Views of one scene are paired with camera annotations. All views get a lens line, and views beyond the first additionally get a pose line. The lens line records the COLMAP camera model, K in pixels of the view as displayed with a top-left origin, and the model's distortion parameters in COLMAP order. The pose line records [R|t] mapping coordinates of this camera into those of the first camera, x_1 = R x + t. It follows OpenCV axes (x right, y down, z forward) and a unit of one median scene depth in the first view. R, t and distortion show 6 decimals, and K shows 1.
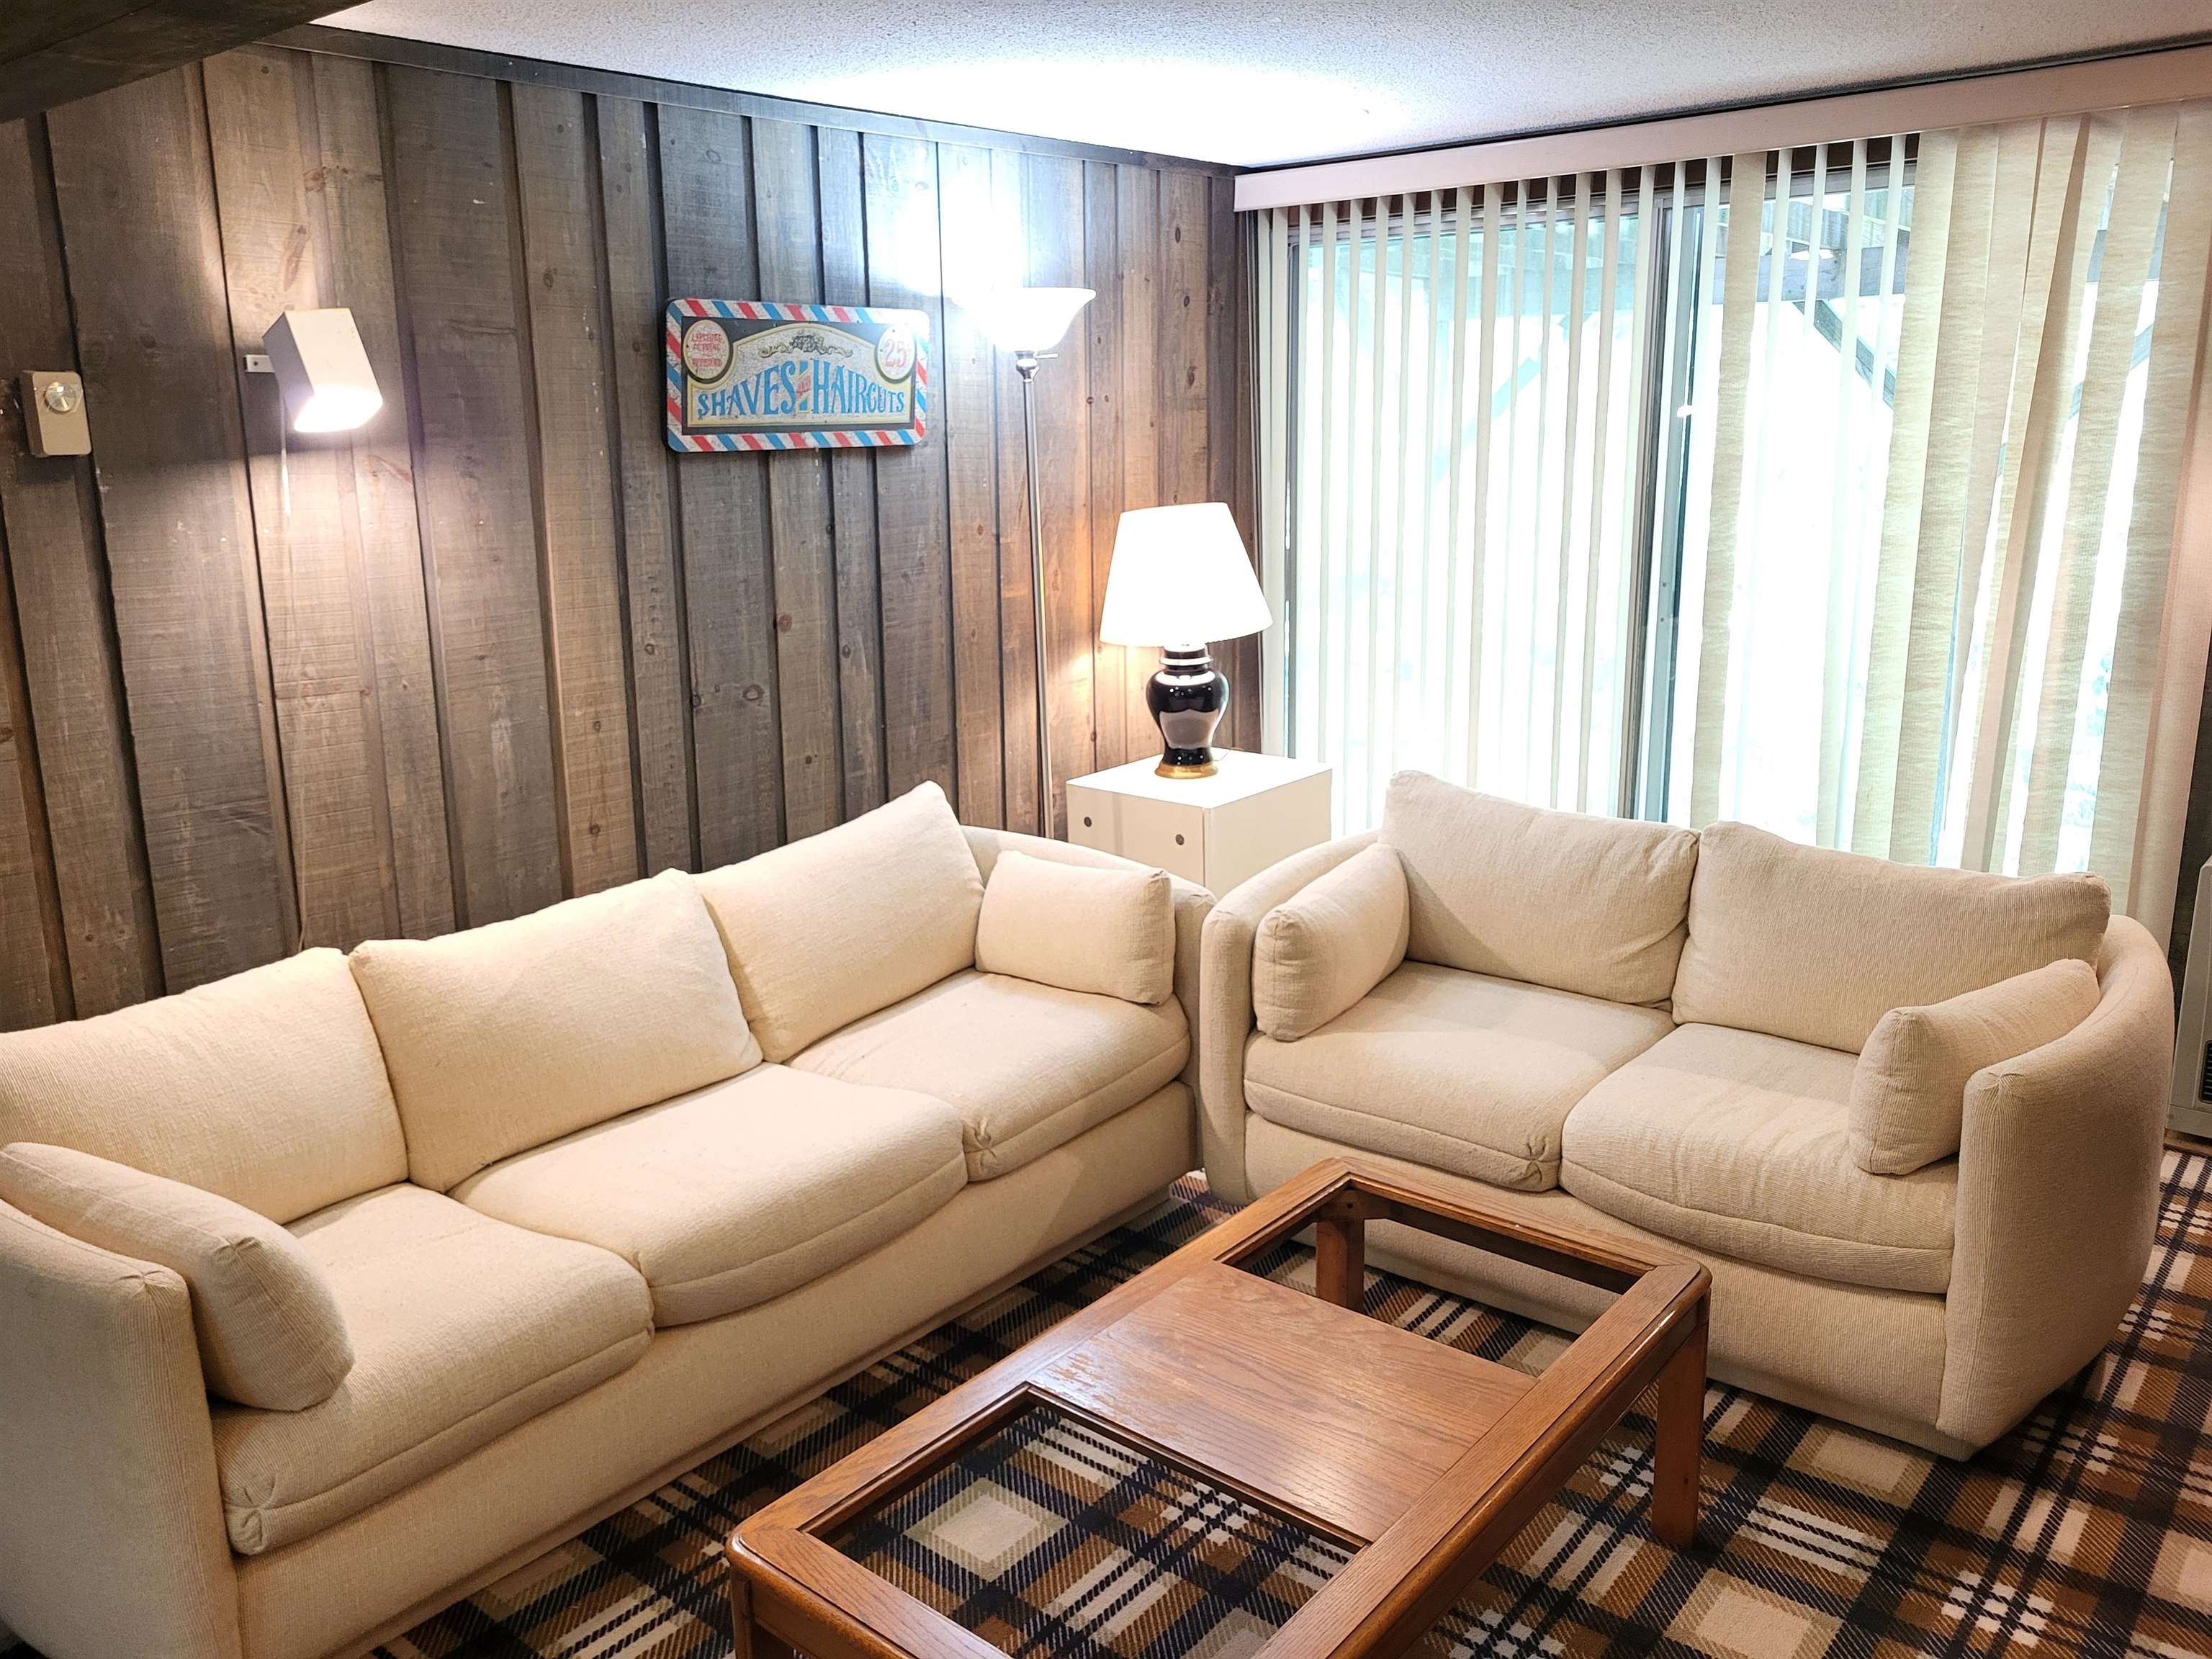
lens RADIAL K [[1683.5, 0, 1120.1], [0, 1683.5, 823.2], [0, 0, 1]] dist [0.047555, -0.037333]
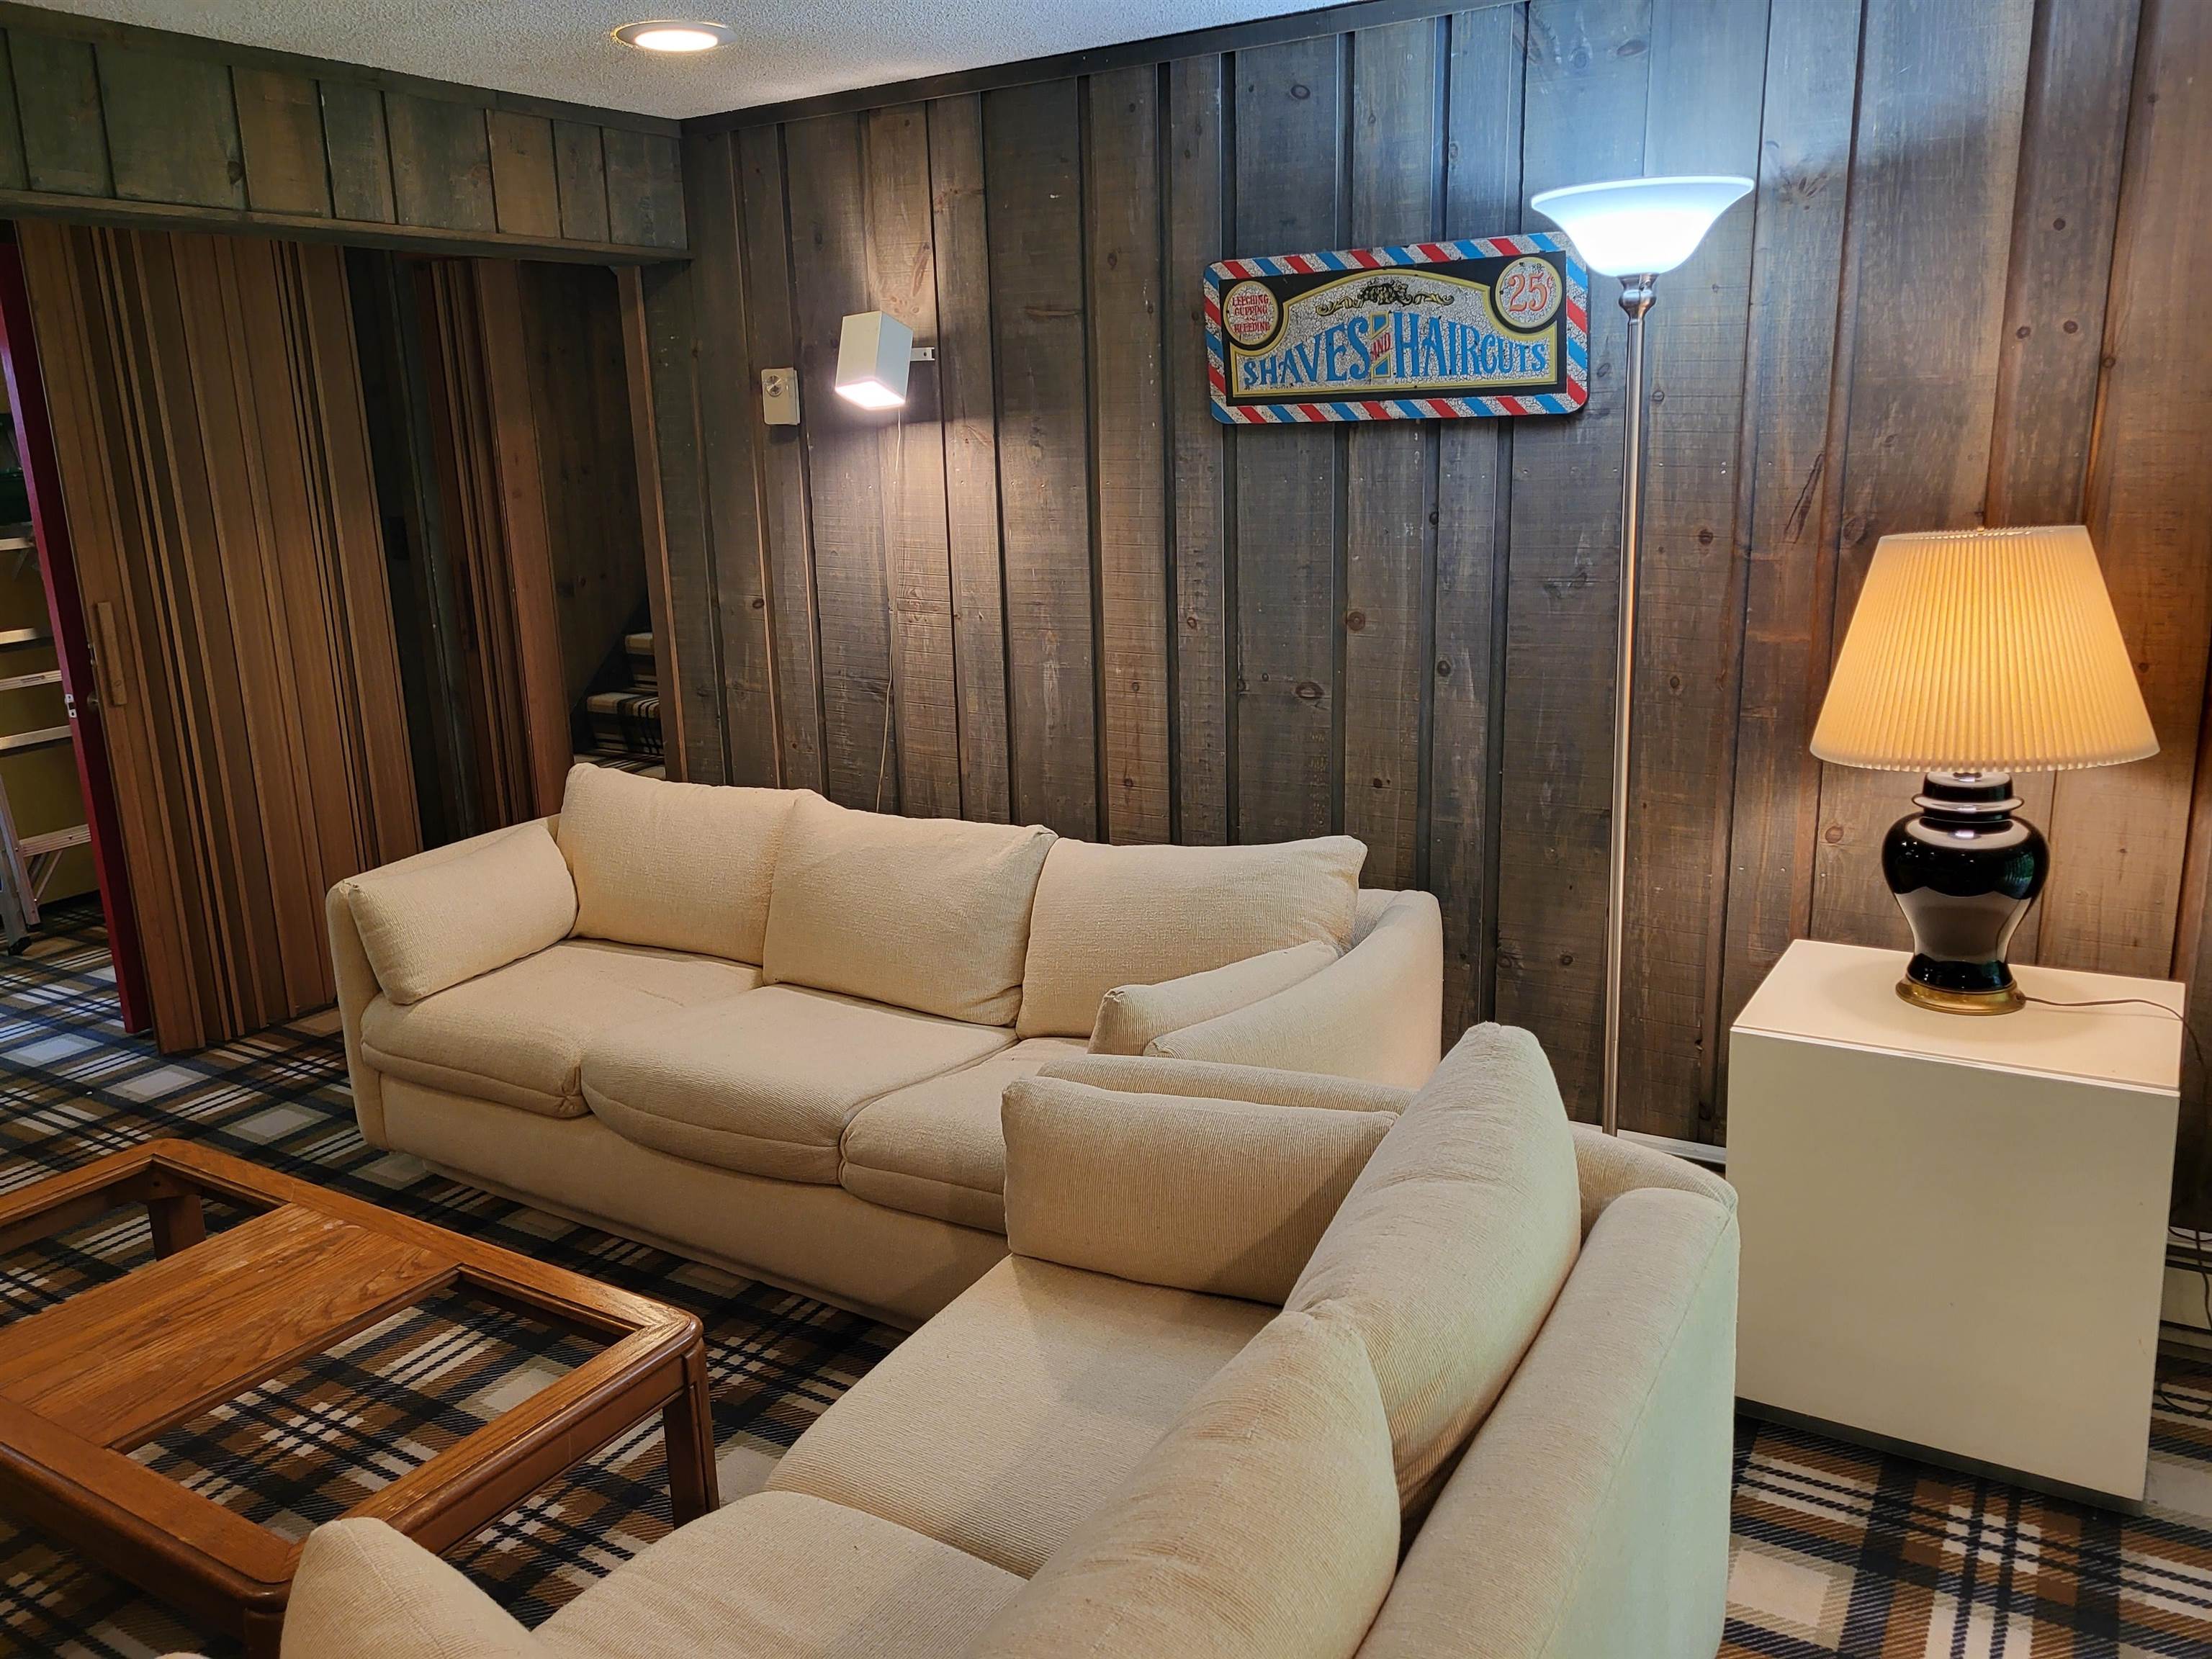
lens RADIAL K [[1683.5, 0, 1117.4], [0, 1683.5, 820.6], [0, 0, 1]] dist [0.047555, -0.037333]
pose [[0.133569, 0.253286, -0.958126, 0.694943], [-0.201588, 0.953521, 0.223966, -0.205888], [0.970320, 0.163232, 0.178420, 0.803393]]
